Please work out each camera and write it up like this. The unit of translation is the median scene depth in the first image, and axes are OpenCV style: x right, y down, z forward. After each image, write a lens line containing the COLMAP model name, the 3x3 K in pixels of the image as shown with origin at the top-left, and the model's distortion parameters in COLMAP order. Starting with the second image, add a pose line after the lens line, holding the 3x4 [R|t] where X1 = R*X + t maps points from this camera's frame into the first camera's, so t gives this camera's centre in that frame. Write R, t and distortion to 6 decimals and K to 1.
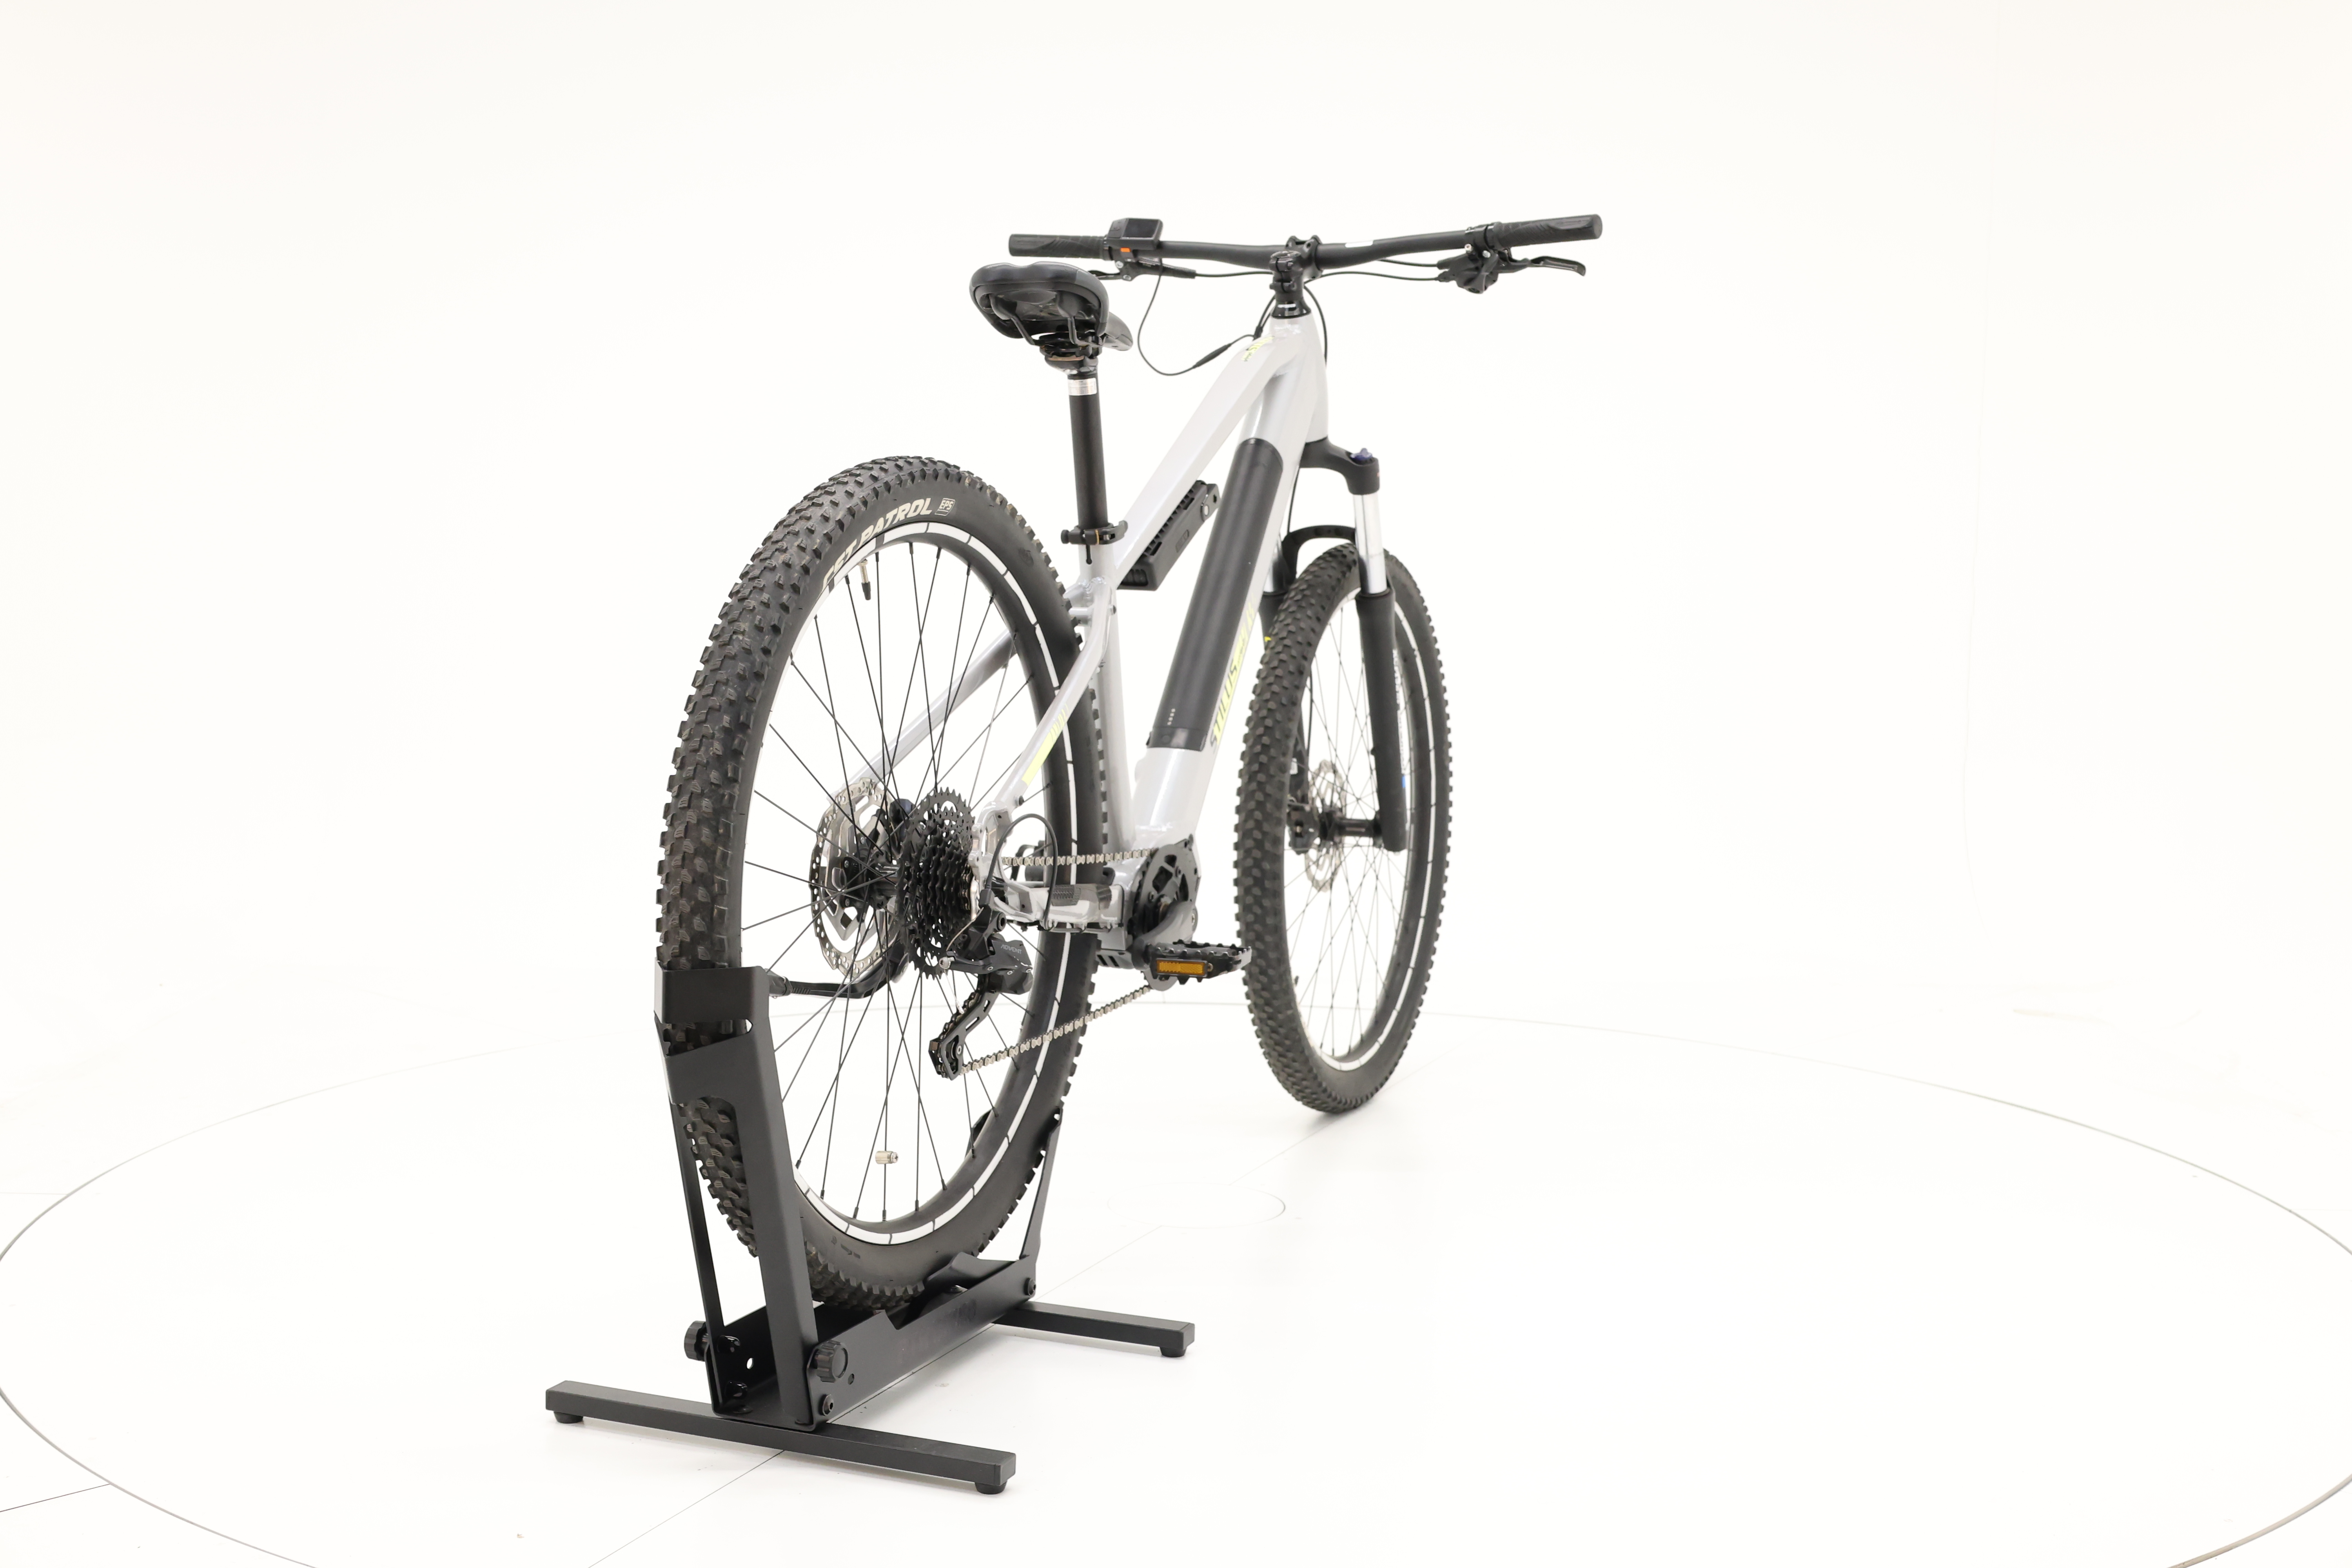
lens RADIAL K [[2638.0, 0, 1171.2], [0, 2638.0, 782.2], [0, 0, 1]] dist [-0.001255, 0.000000]
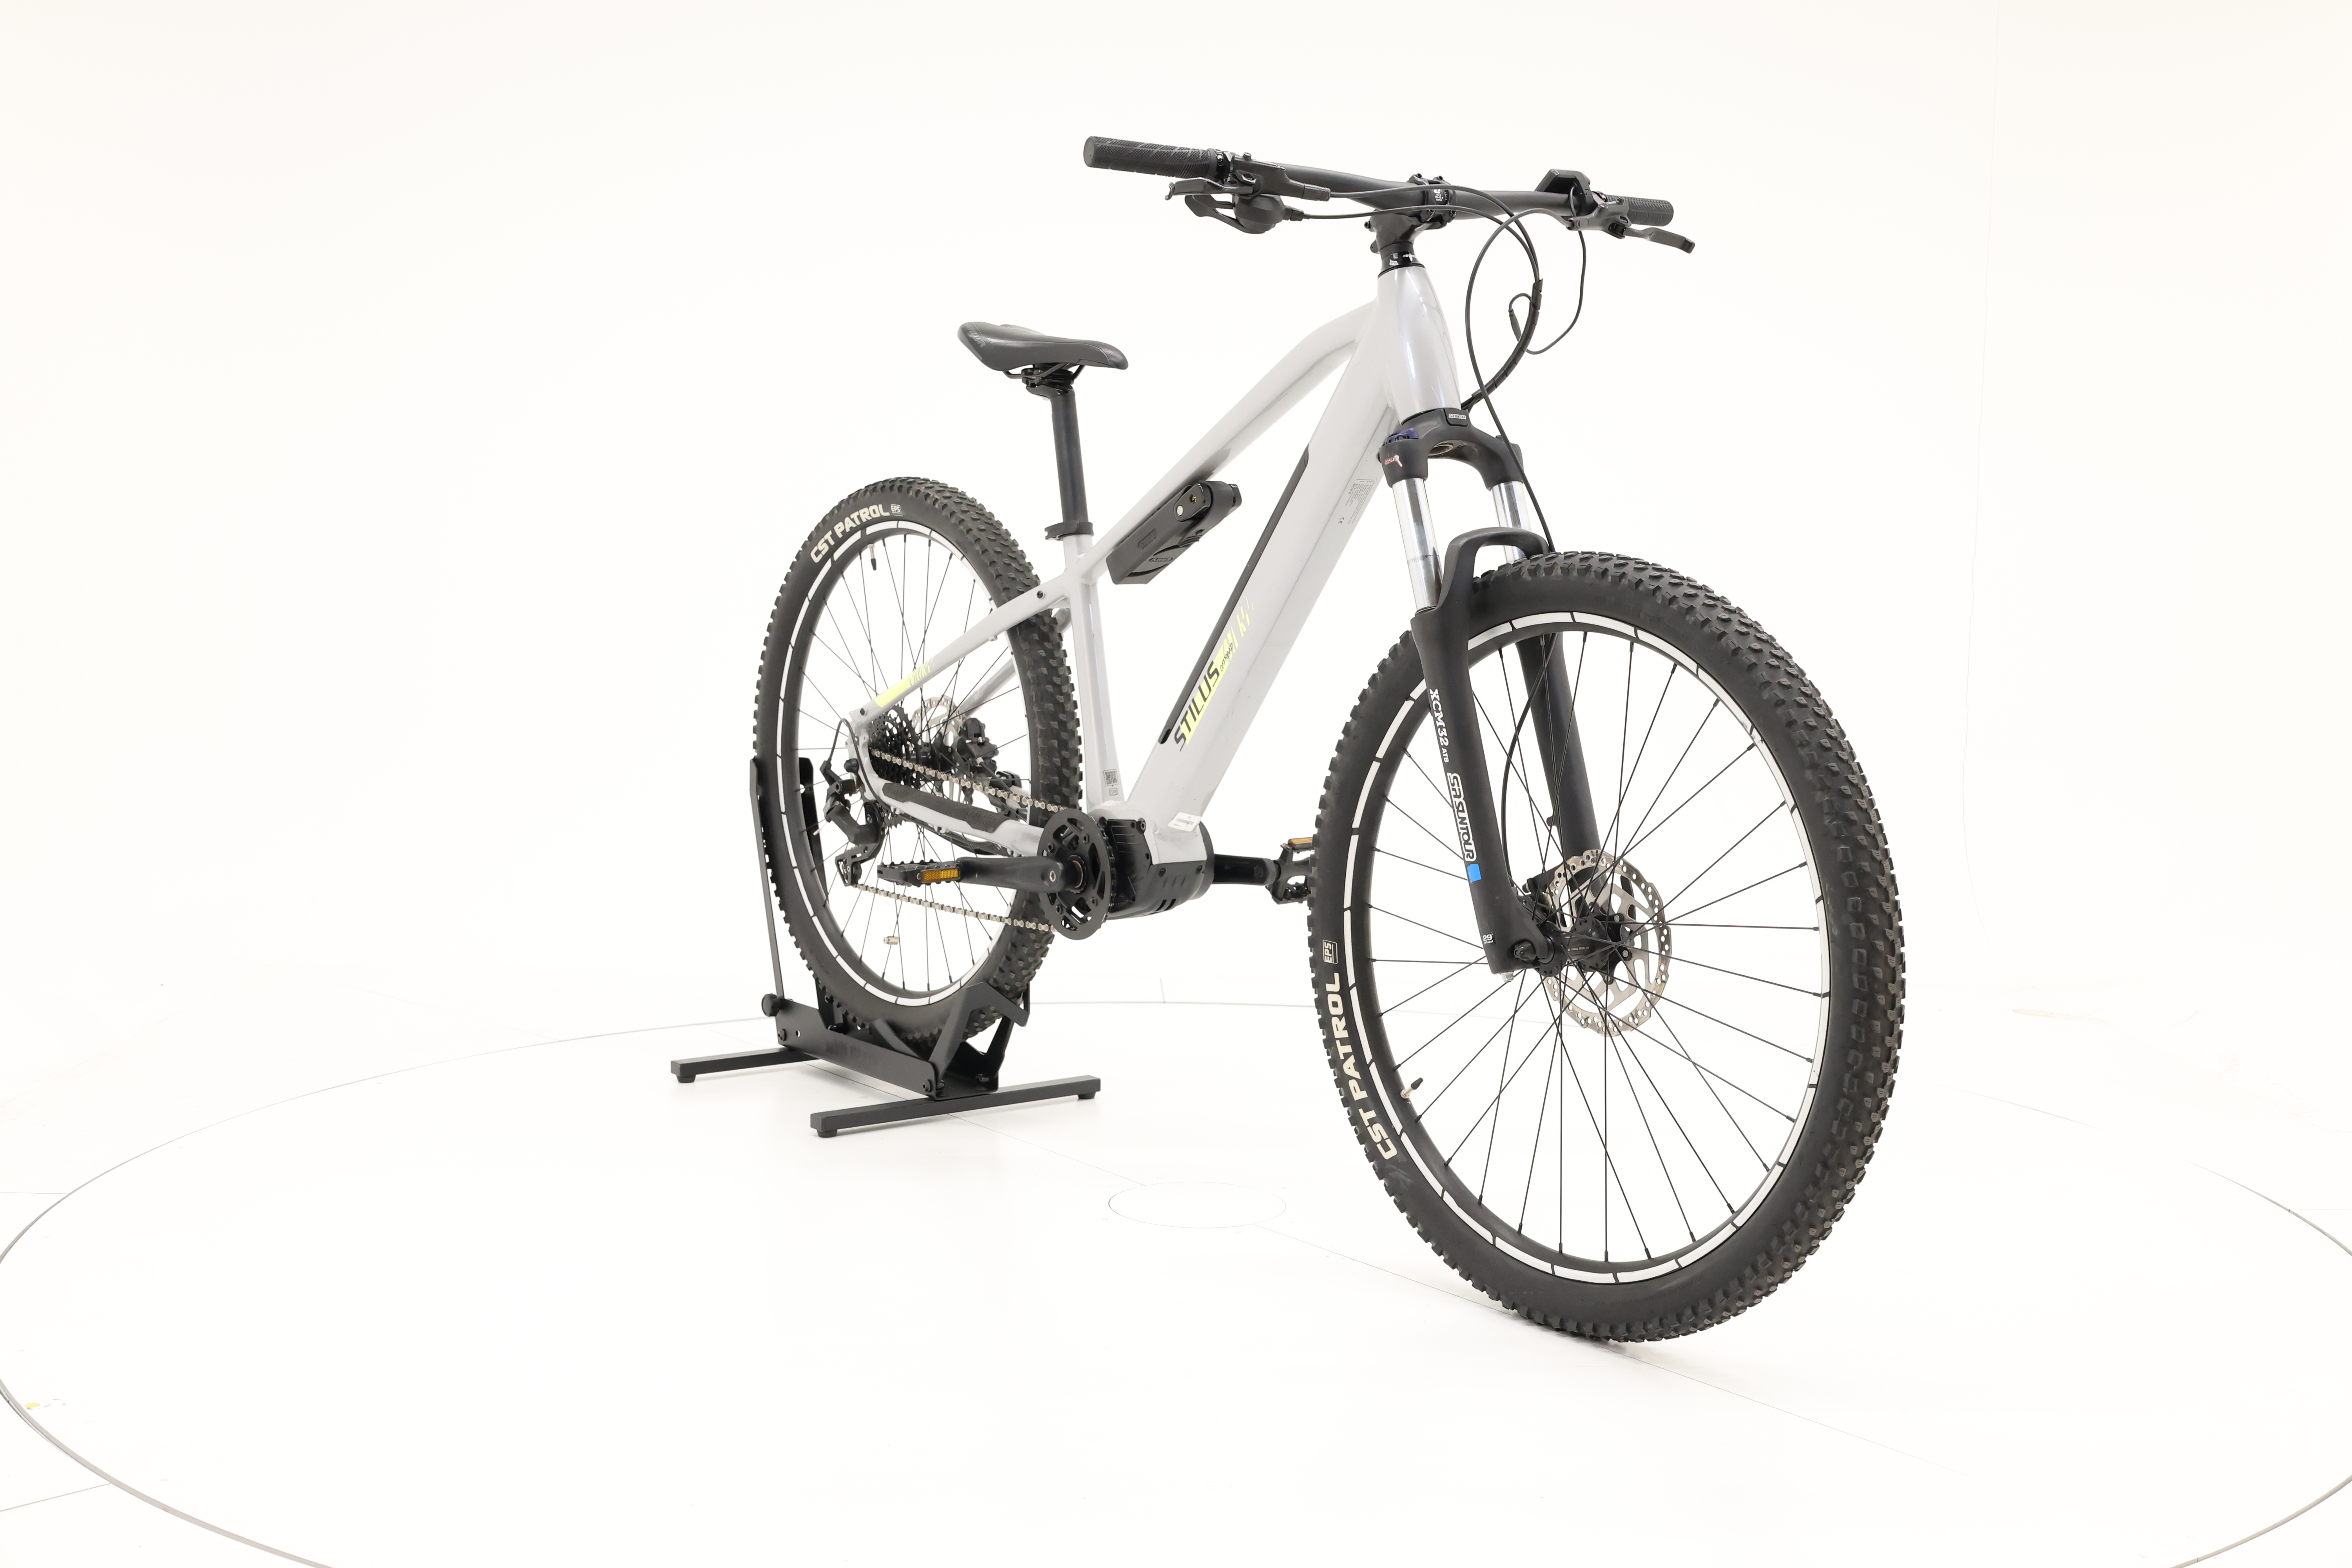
lens RADIAL K [[2638.0, 0, 1176.4], [0, 2638.0, 776.9], [0, 0, 1]] dist [-0.001255, 0.000000]
pose [[-0.504410, 0.062828, -0.861176, 0.983450], [-0.104071, 0.985655, 0.132866, -0.149653], [0.857170, 0.156643, -0.490636, 1.657855]]
